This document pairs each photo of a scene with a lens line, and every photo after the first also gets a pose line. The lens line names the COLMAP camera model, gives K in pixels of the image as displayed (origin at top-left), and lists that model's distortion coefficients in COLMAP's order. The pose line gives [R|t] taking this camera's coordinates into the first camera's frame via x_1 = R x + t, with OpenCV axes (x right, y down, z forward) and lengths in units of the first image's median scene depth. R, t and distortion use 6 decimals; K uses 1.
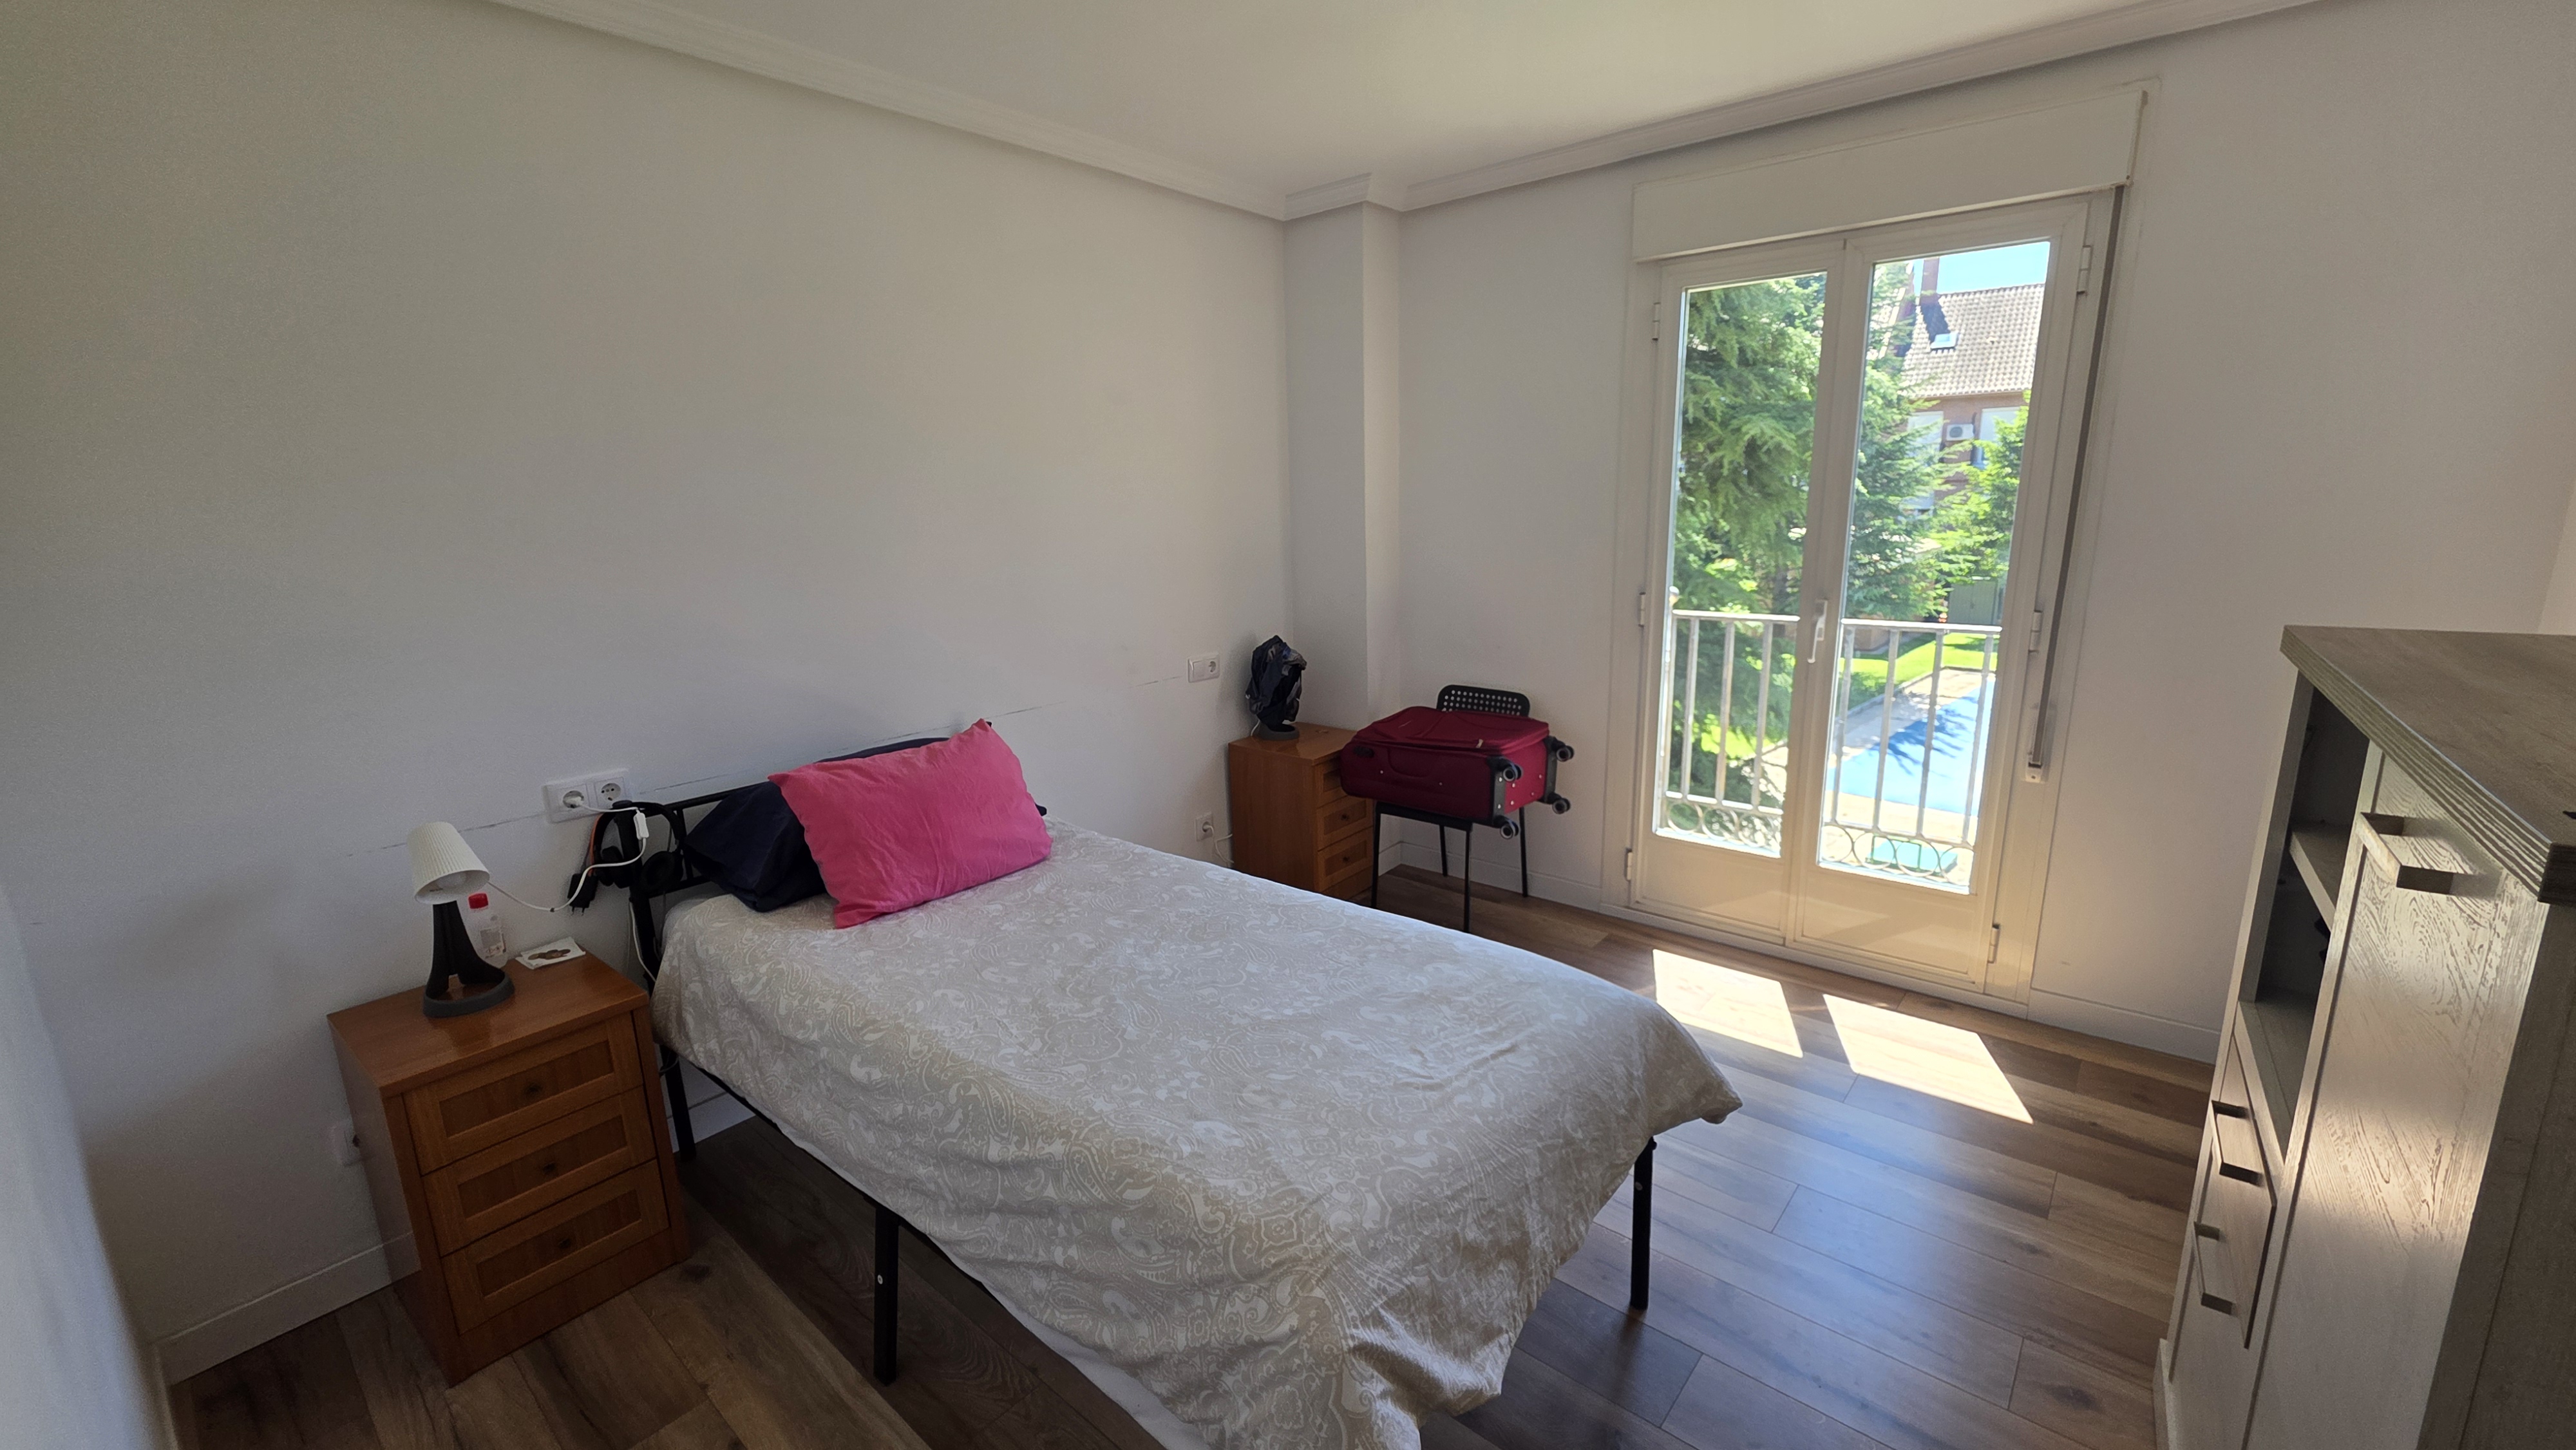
lens RADIAL K [[1028.0, 0, 1293.4], [0, 1028.0, 724.9], [0, 0, 1]] dist [0.003093, -0.001175]
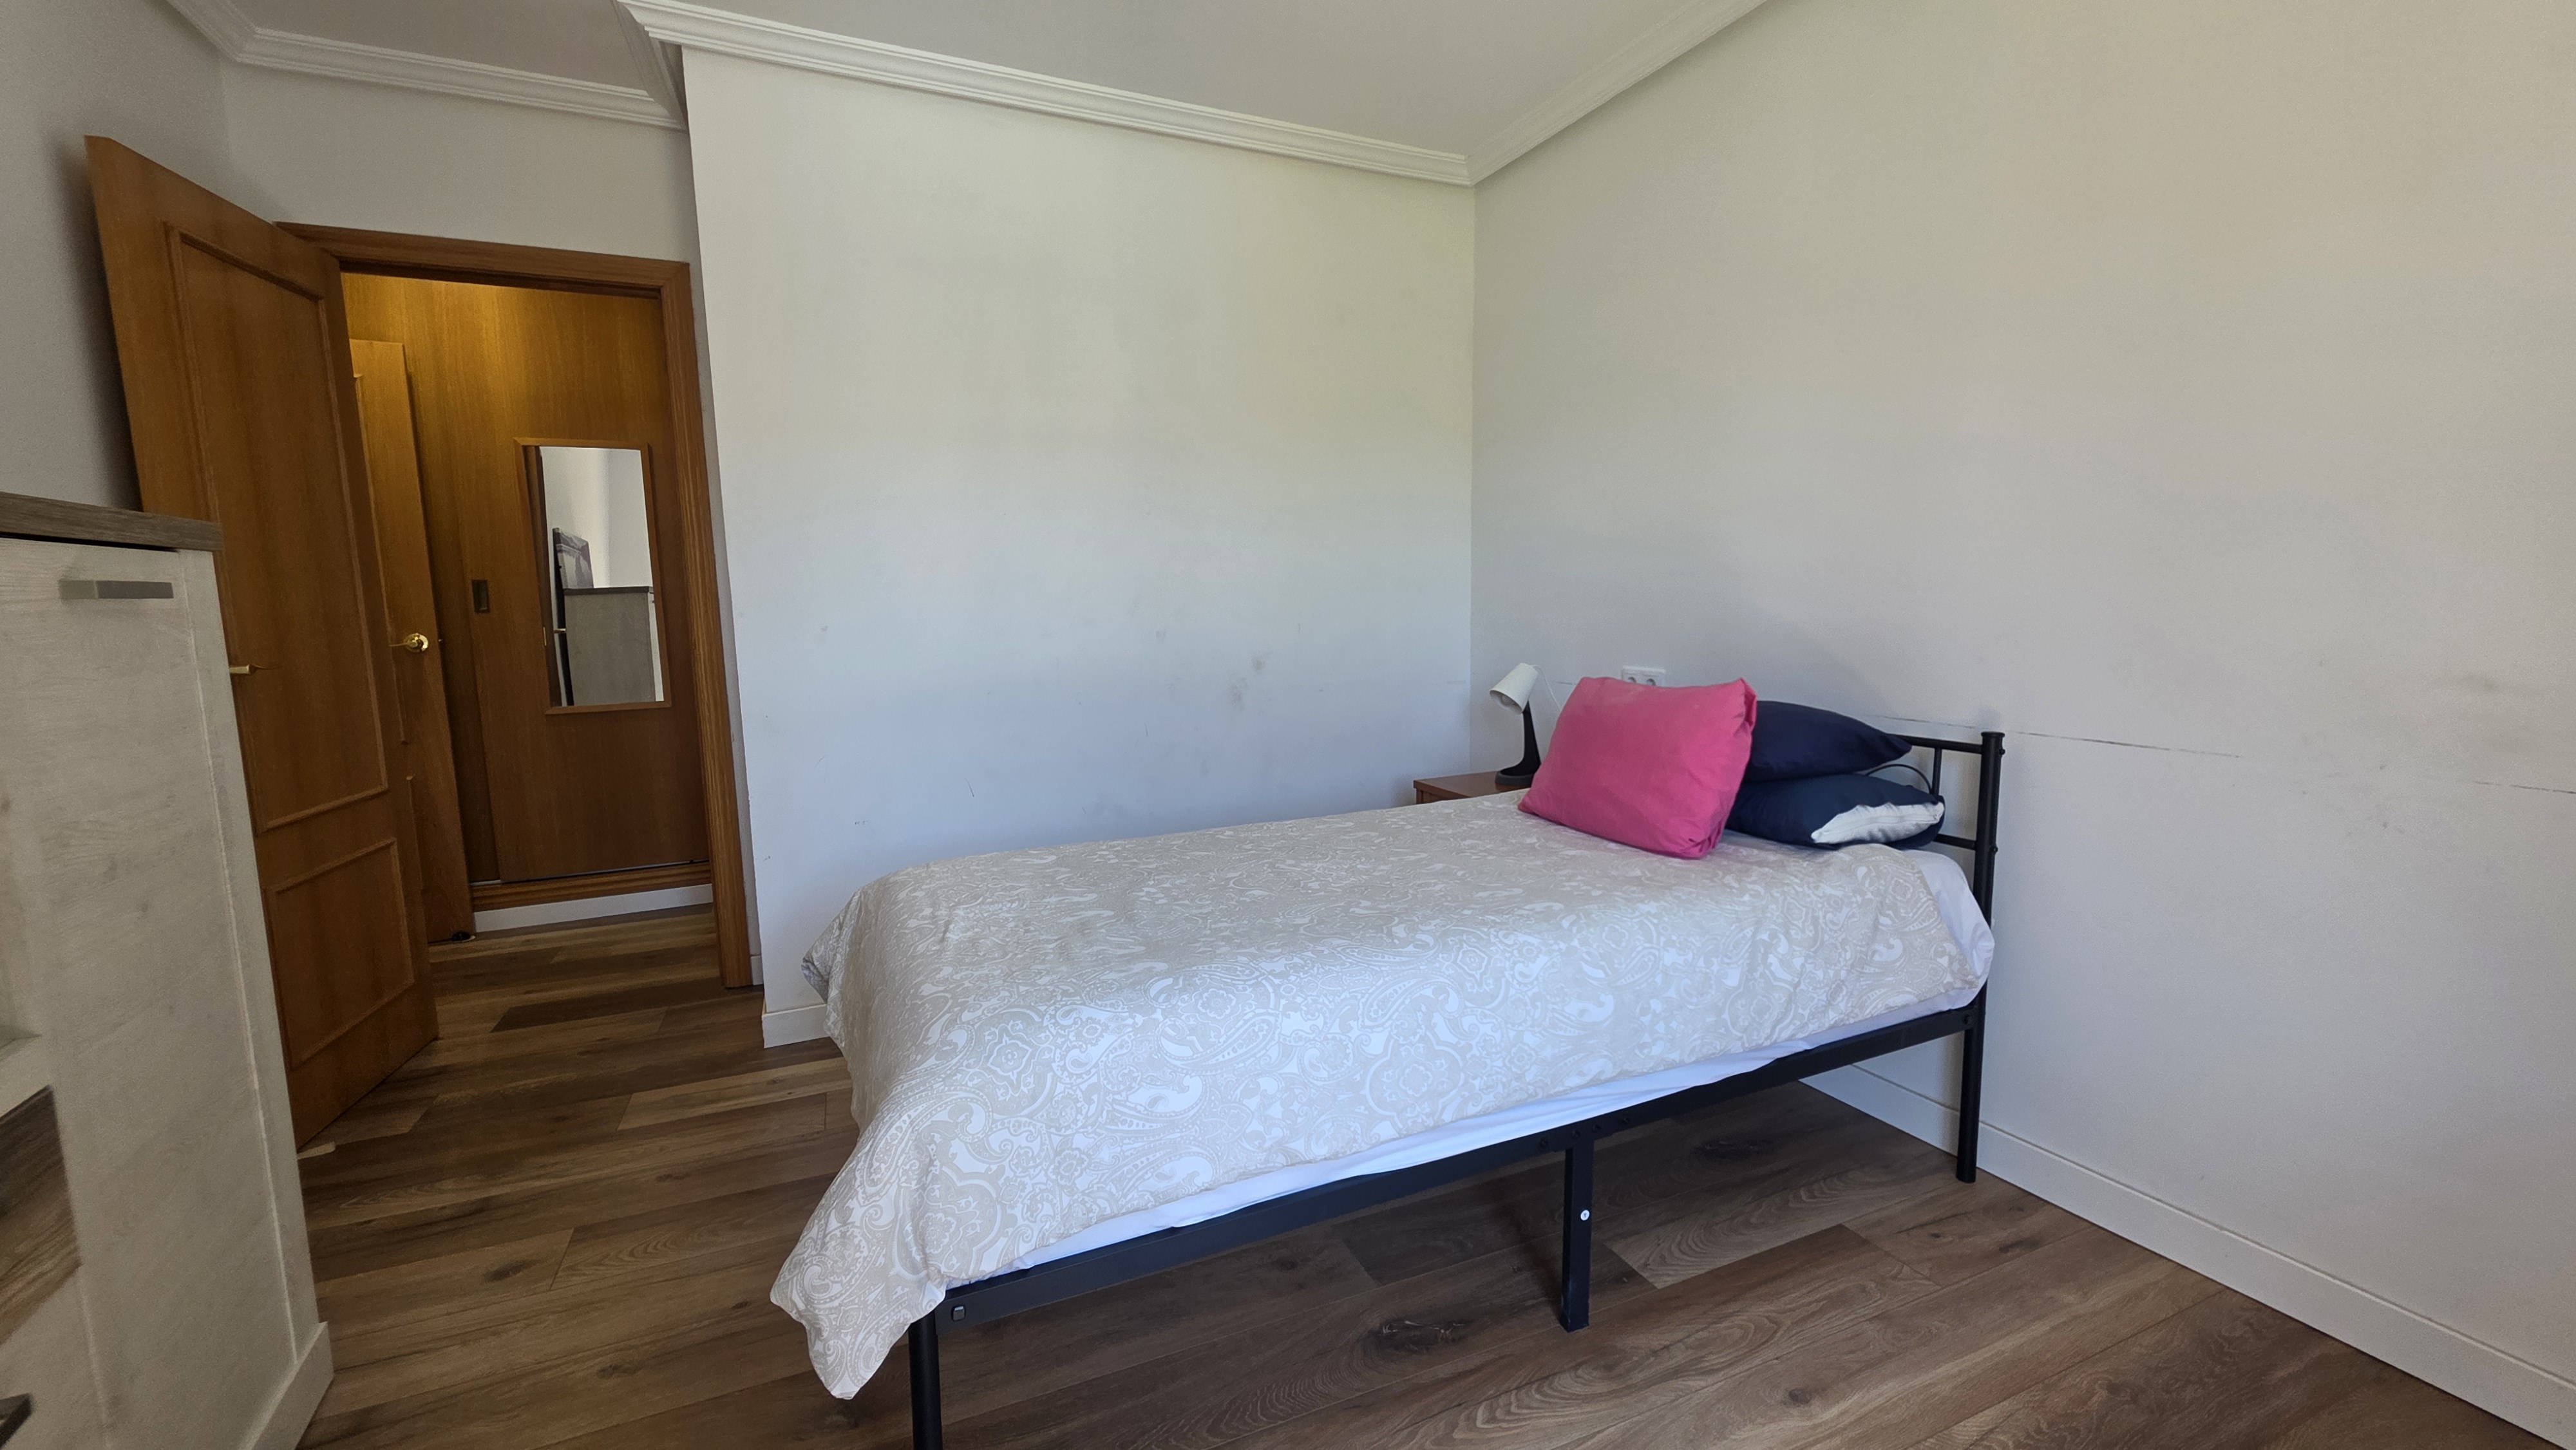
lens RADIAL K [[1028.0, 0, 1289.3], [0, 1028.0, 720.8], [0, 0, 1]] dist [0.003093, -0.001175]
pose [[-0.434098, 0.143757, -0.889322, 0.789704], [-0.172554, 0.955639, 0.238705, -0.146560], [0.884186, 0.257077, -0.390035, 1.413481]]
